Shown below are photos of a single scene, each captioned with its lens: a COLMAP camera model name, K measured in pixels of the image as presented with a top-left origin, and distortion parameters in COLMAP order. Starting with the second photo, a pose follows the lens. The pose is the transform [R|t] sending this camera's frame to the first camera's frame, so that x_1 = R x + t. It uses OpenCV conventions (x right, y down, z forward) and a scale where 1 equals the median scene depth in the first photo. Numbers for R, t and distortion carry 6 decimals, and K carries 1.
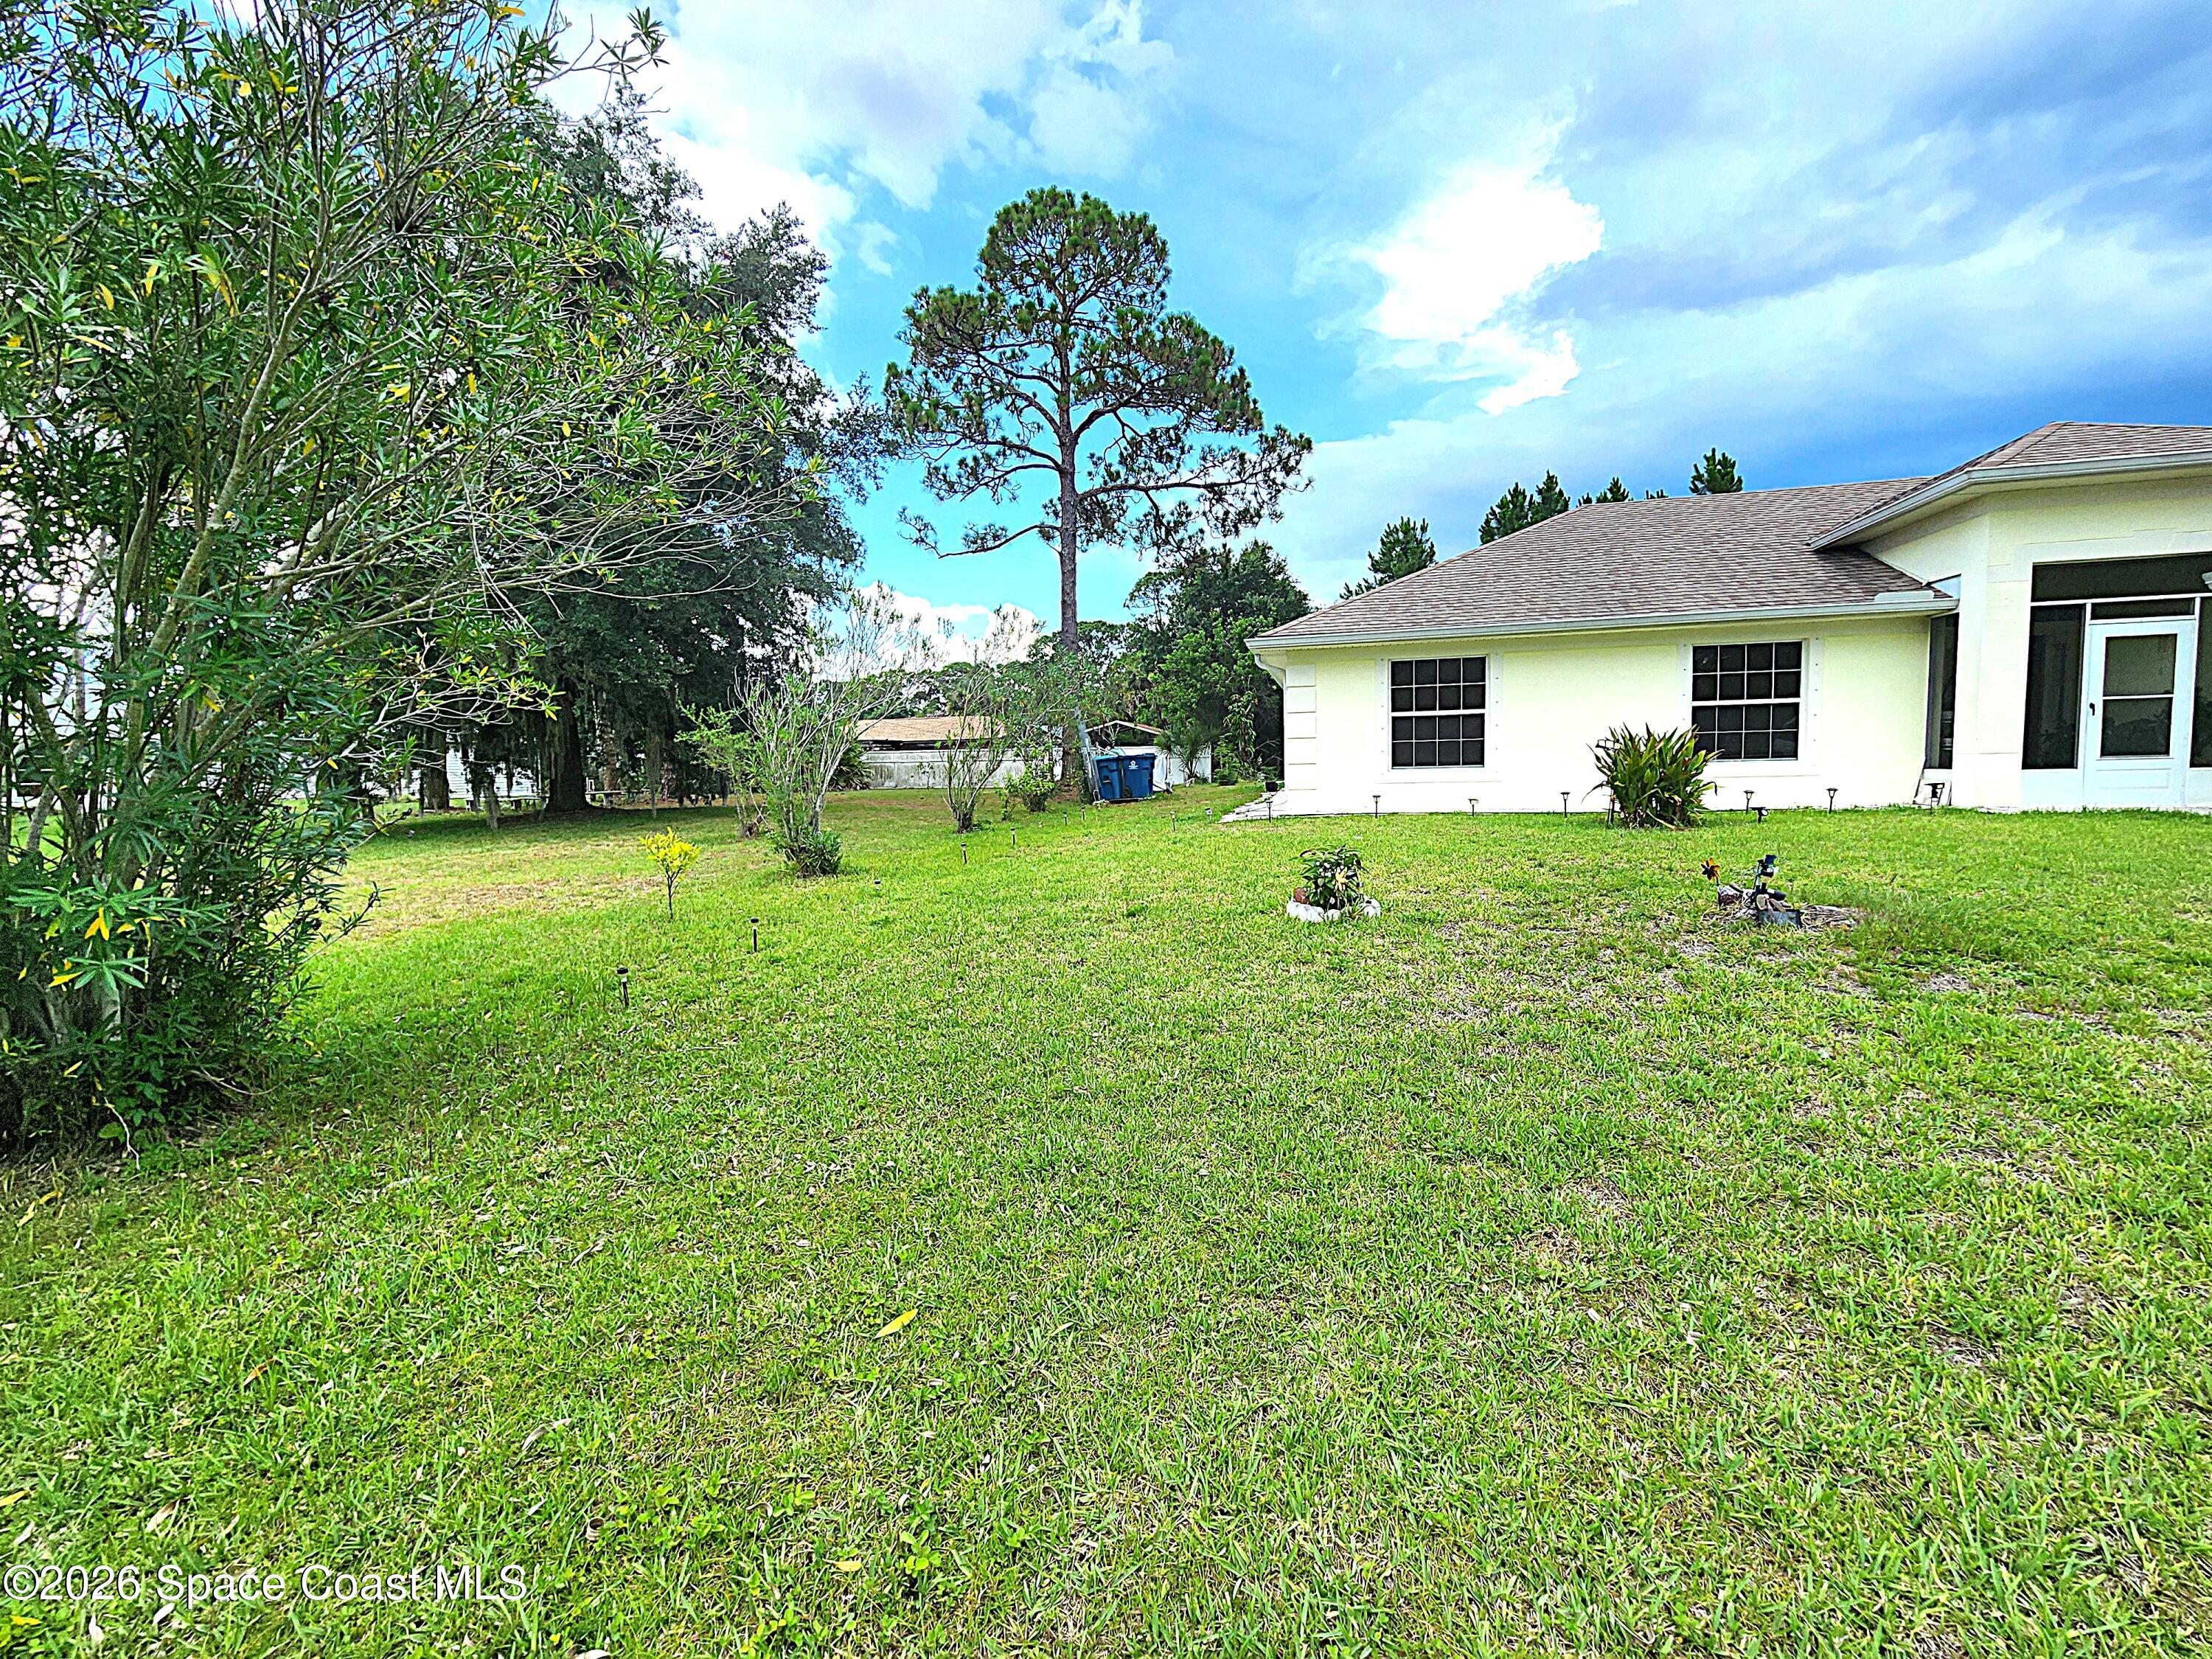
lens RADIAL K [[923.2, 0, 1103.6], [0, 923.2, 838.7], [0, 0, 1]] dist [0.009069, -0.011609]
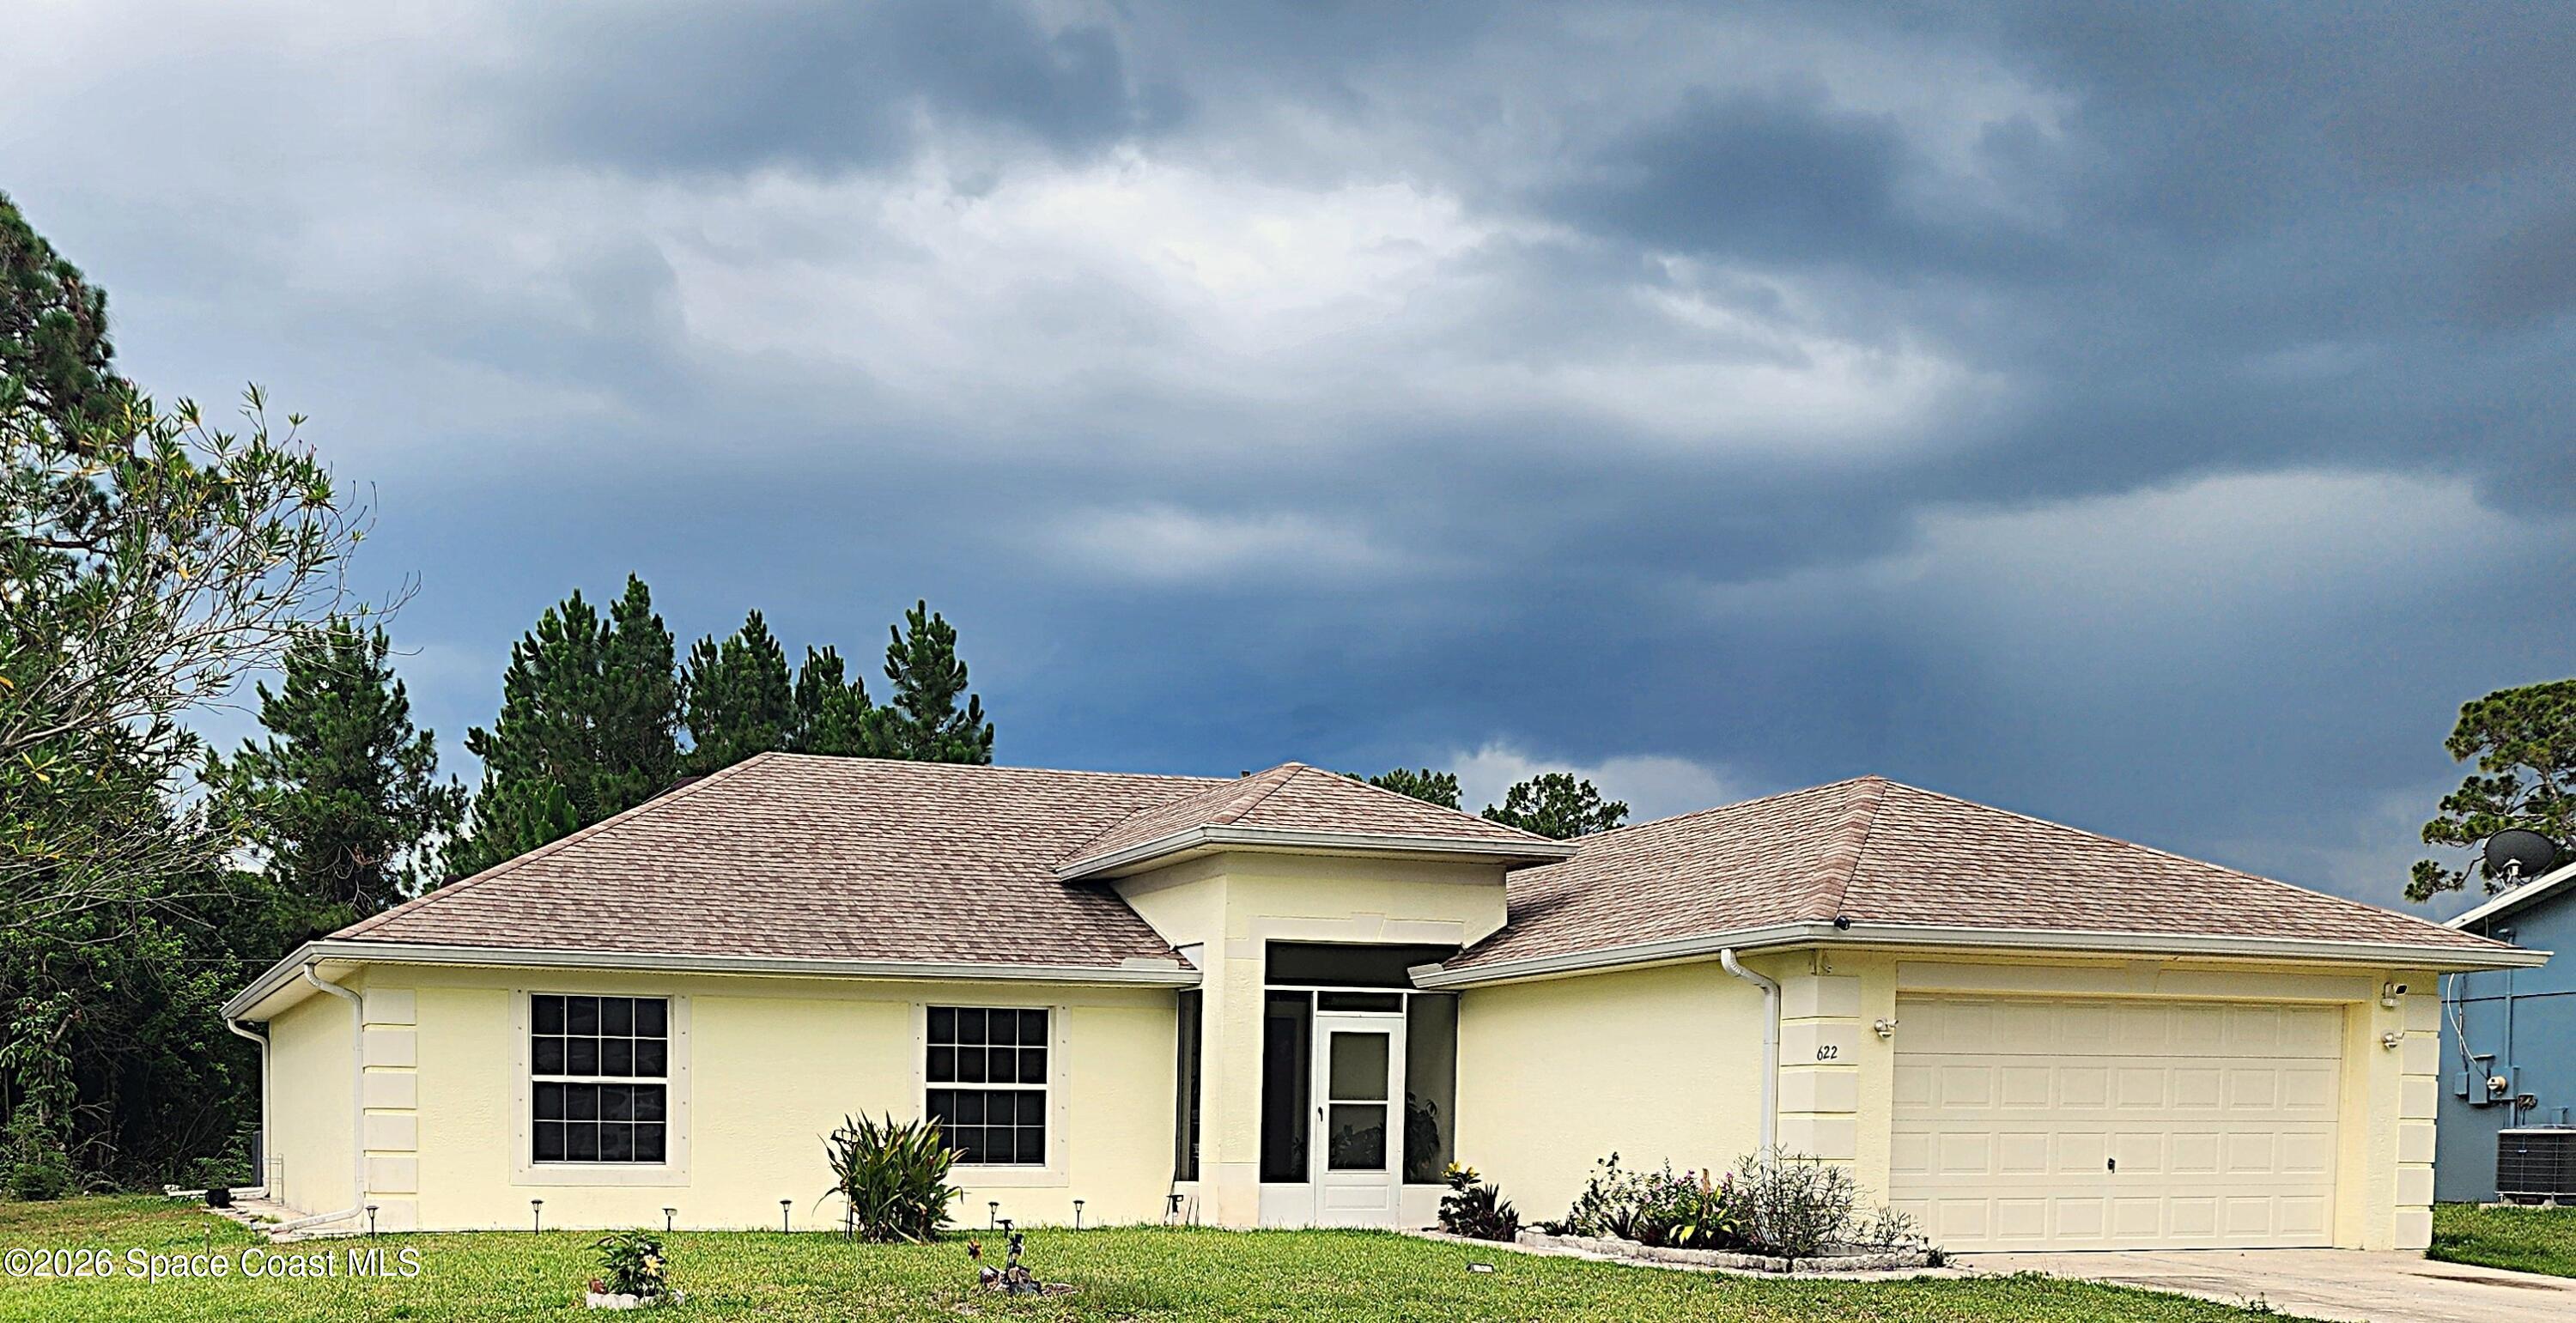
lens RADIAL K [[2898.8, 0, 1288.0], [0, 2898.8, 661.5], [0, 0, 1]] dist [-0.016513, -0.000910]
pose [[0.753063, 0.139213, 0.643052, -0.696559], [0.033534, 0.967968, -0.248823, 0.113995], [-0.657093, 0.208944, 0.724273, -0.954982]]
